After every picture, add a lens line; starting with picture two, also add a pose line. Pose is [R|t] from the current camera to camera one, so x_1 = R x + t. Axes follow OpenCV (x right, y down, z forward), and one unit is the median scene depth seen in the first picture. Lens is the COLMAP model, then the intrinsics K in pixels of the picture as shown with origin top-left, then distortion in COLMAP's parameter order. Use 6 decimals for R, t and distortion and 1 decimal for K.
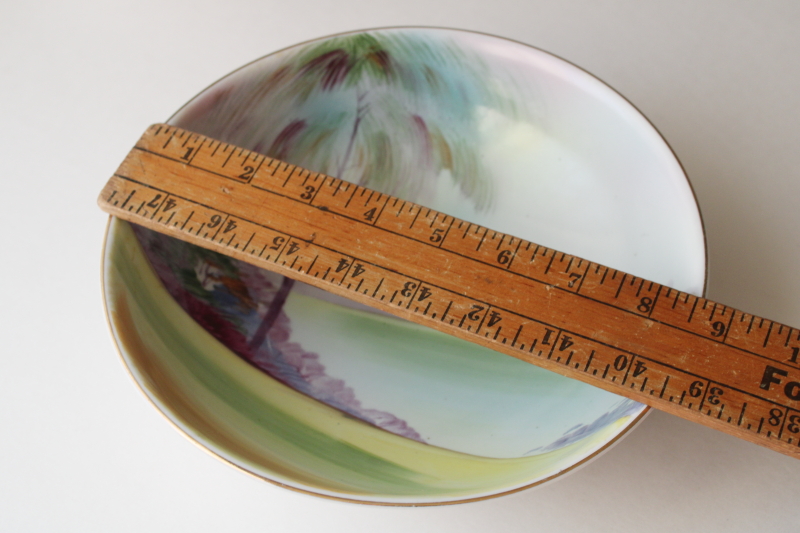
lens RADIAL K [[1257.5, 0, 385.6], [0, 1257.5, 250.4], [0, 0, 1]] dist [-0.006142, 0.016445]
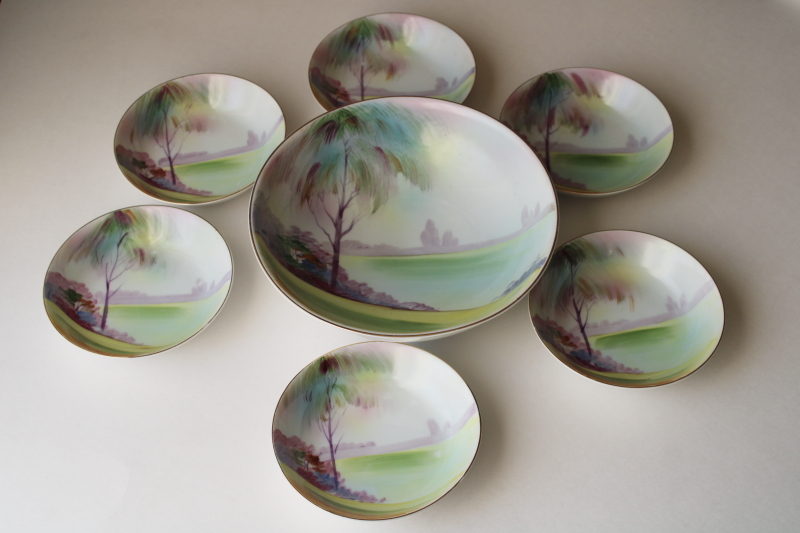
lens RADIAL K [[1257.5, 0, 385.6], [0, 1257.5, 250.4], [0, 0, 1]] dist [-0.006142, 0.016445]
pose [[0.956377, -0.224040, 0.187480, -0.342491], [0.223061, 0.974442, 0.026586, -0.007516], [-0.188645, 0.016393, 0.981908, -0.791021]]
